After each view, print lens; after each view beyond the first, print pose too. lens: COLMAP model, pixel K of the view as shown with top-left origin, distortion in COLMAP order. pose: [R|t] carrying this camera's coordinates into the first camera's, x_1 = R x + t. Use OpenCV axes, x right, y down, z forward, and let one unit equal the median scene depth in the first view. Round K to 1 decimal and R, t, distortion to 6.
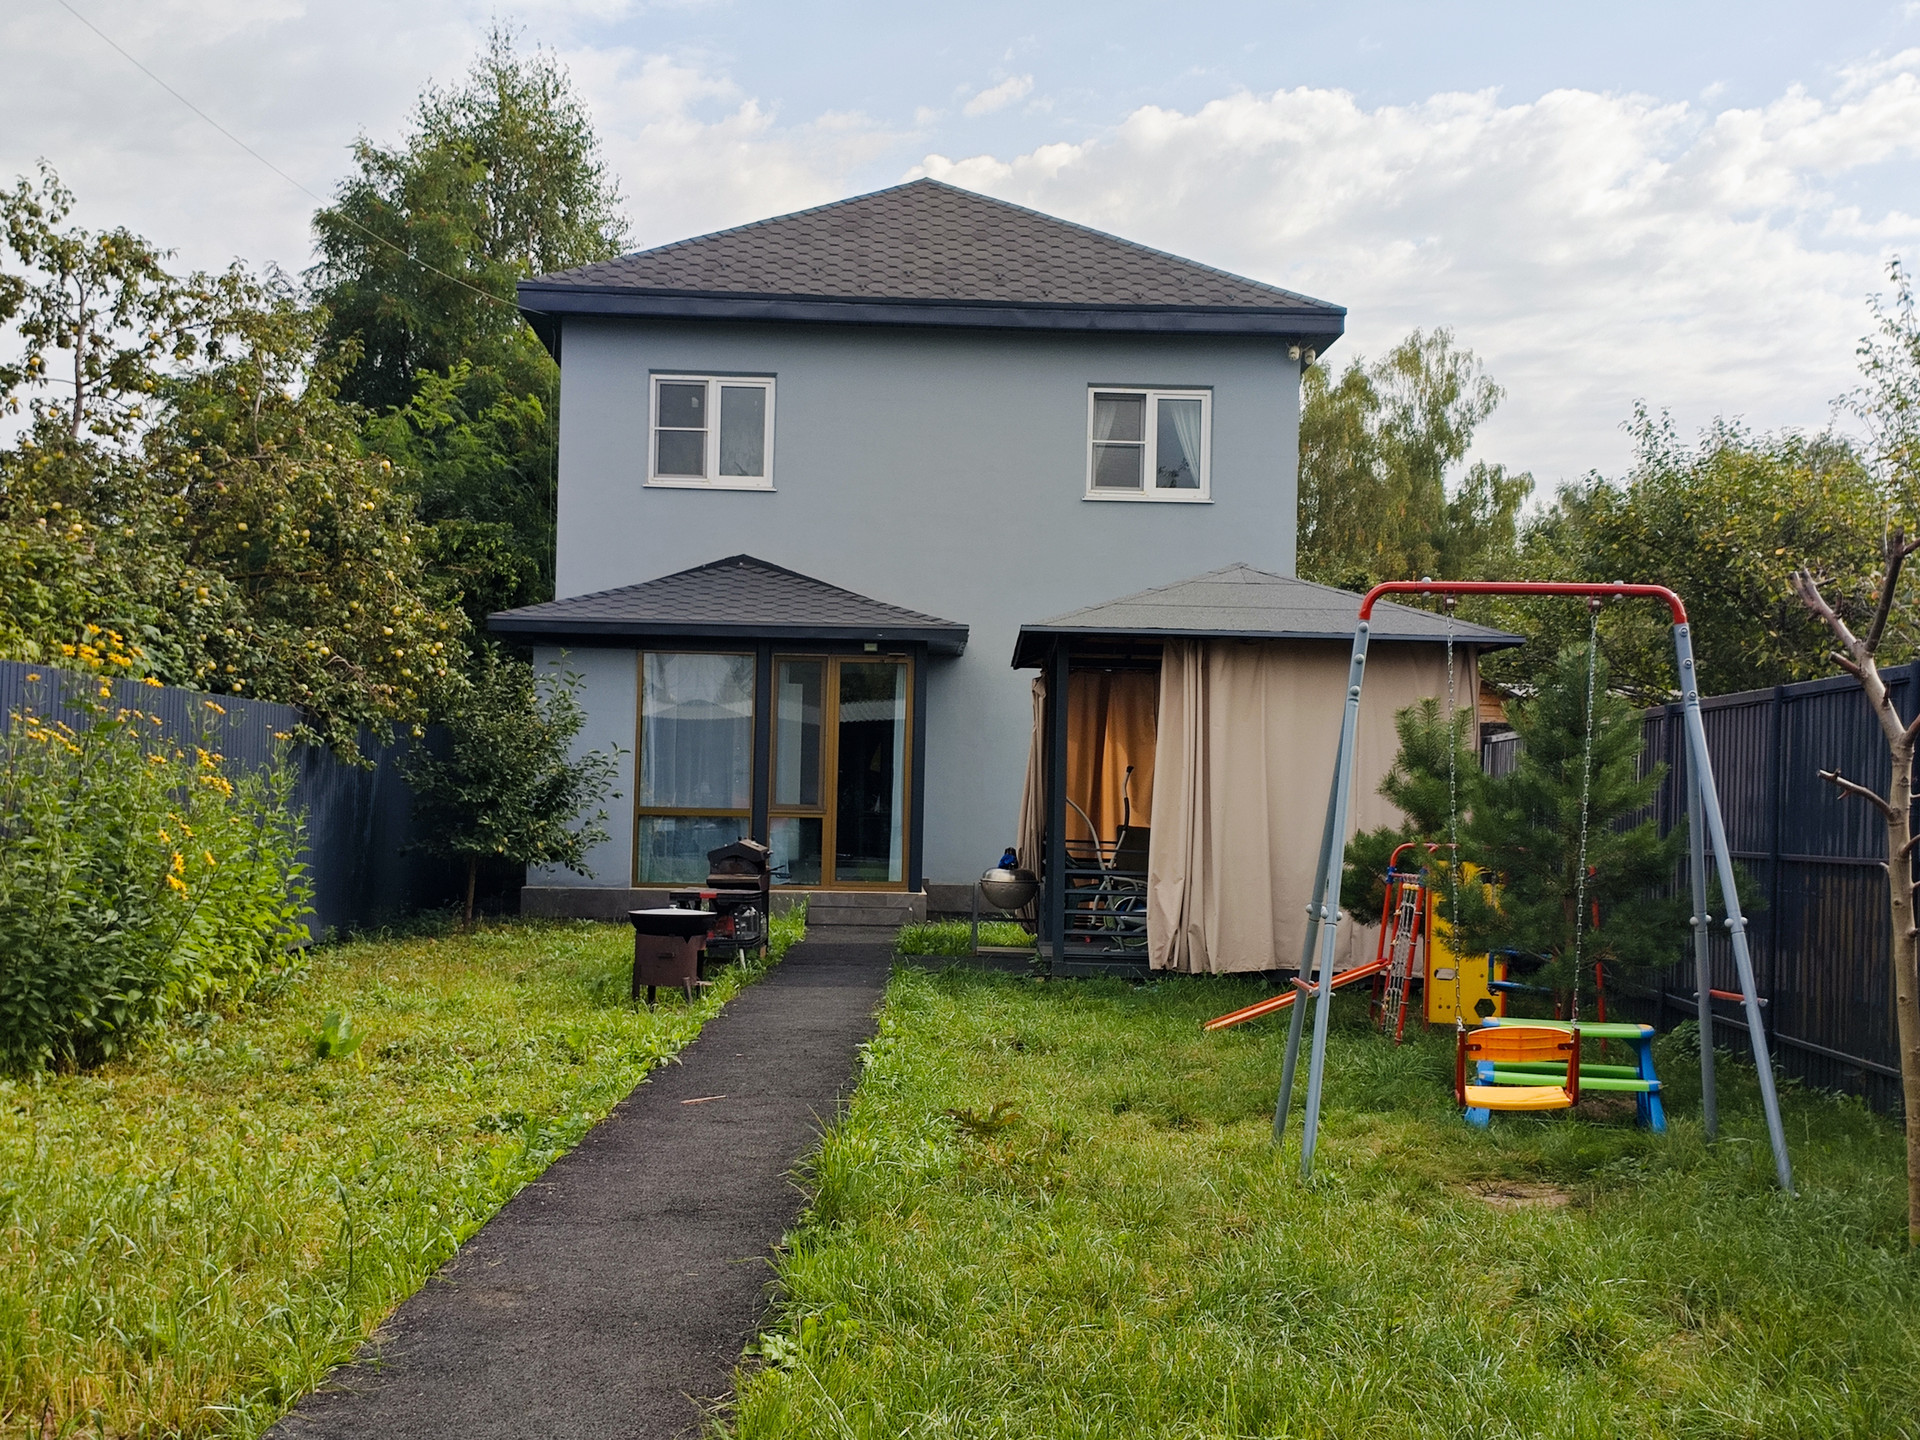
lens RADIAL K [[2348.2, 0, 960.0], [0, 2348.2, 720.0], [0, 0, 1]] dist [0.000459, 0.000181]
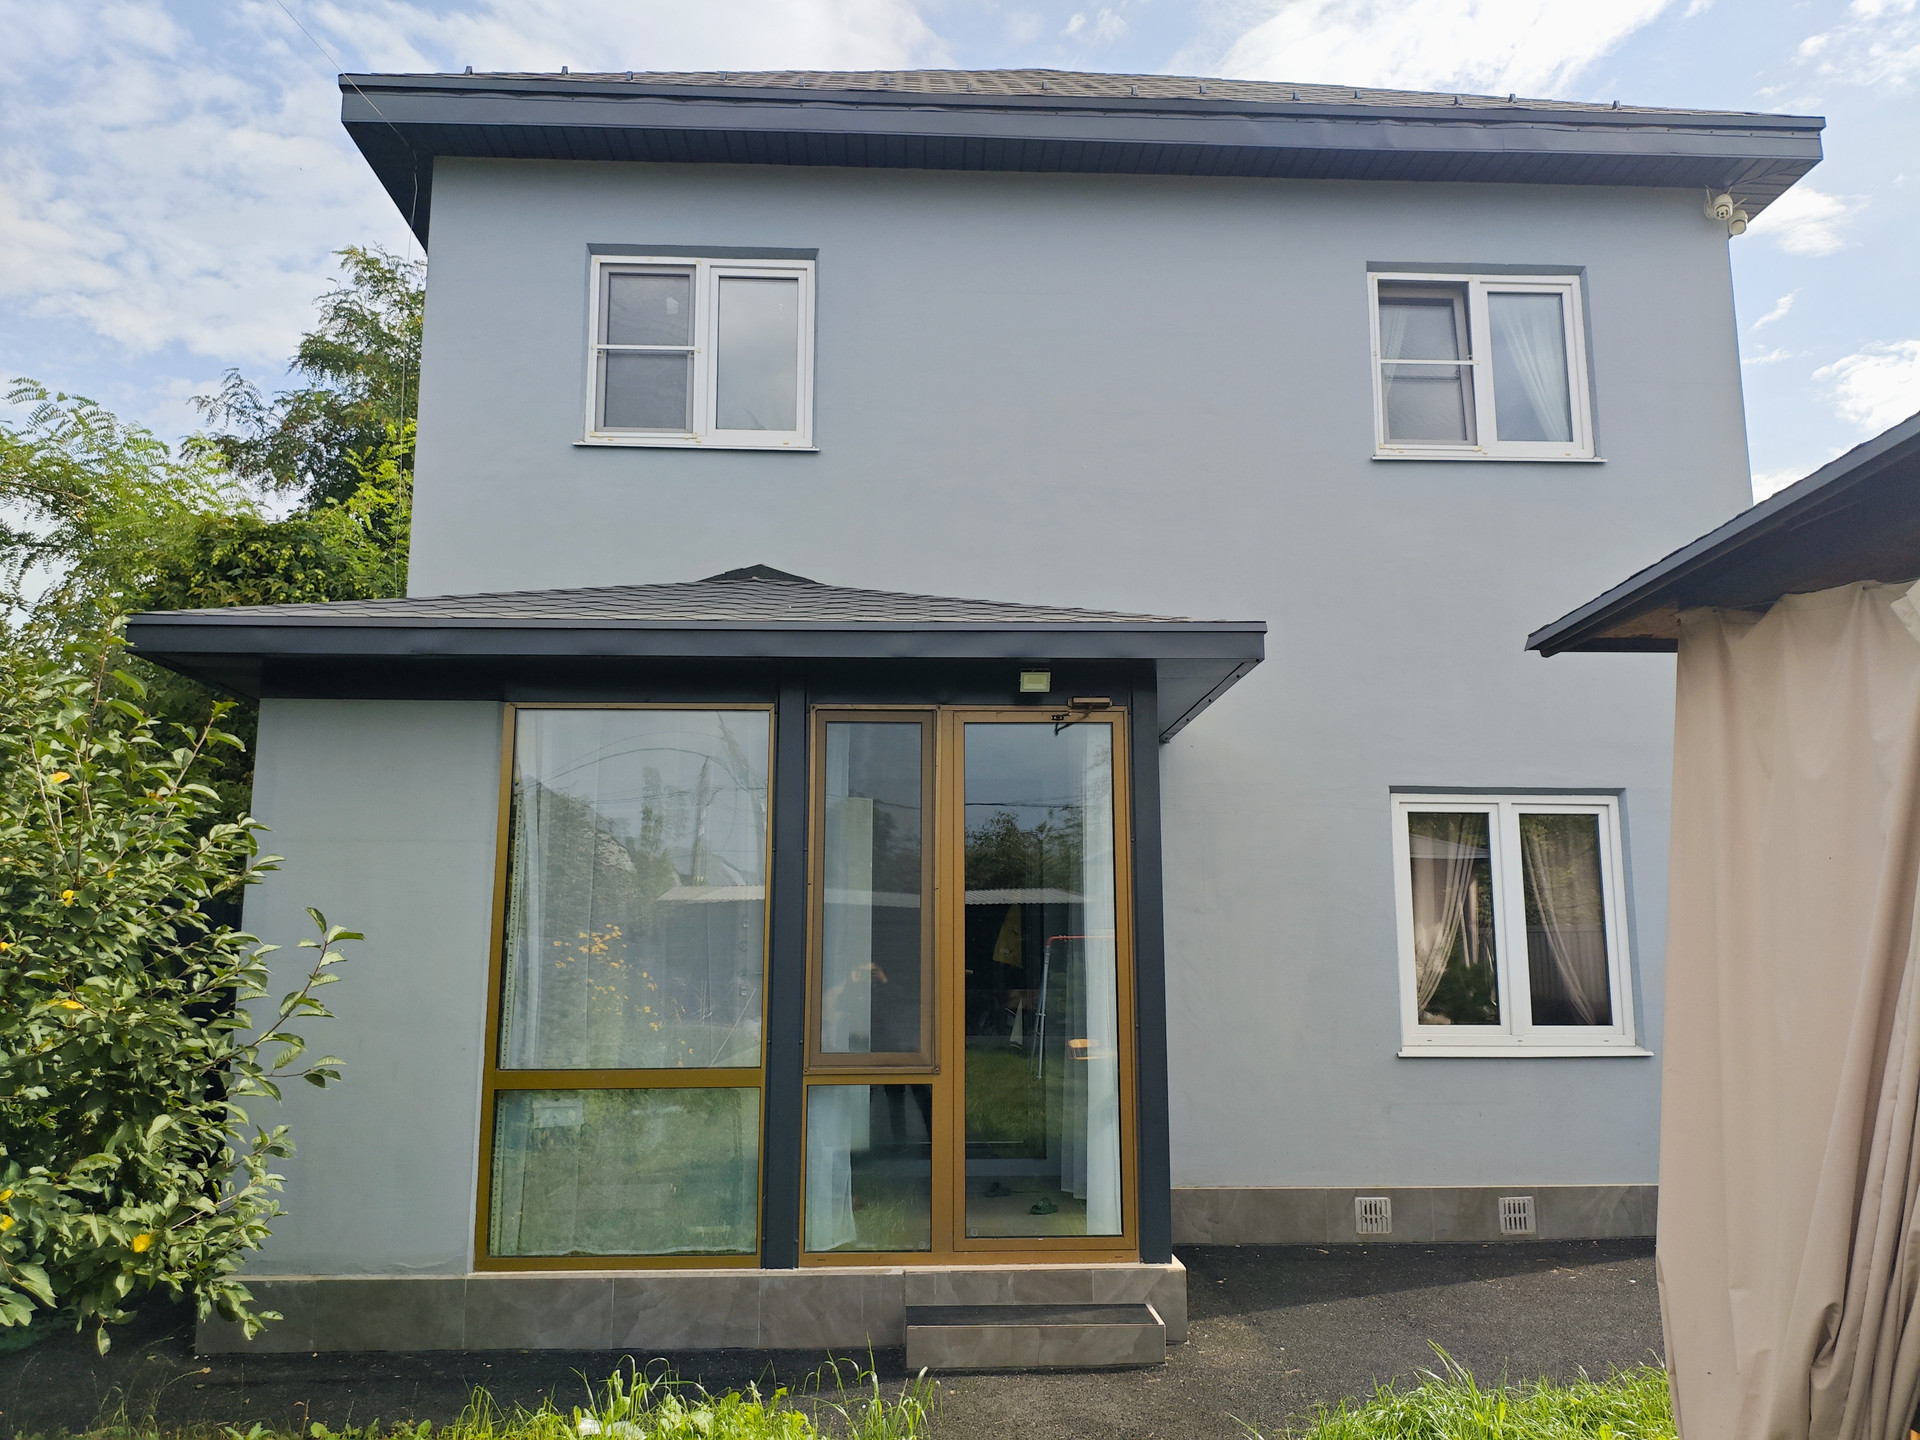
lens RADIAL K [[1421.3, 0, 960.0], [0, 1421.3, 720.0], [0, 0, 1]] dist [0.004732, -0.000565]
pose [[0.999697, -0.022077, 0.010882, -0.050494], [0.023358, 0.990344, -0.136646, 0.010531], [-0.007760, 0.136859, 0.990560, 0.682428]]
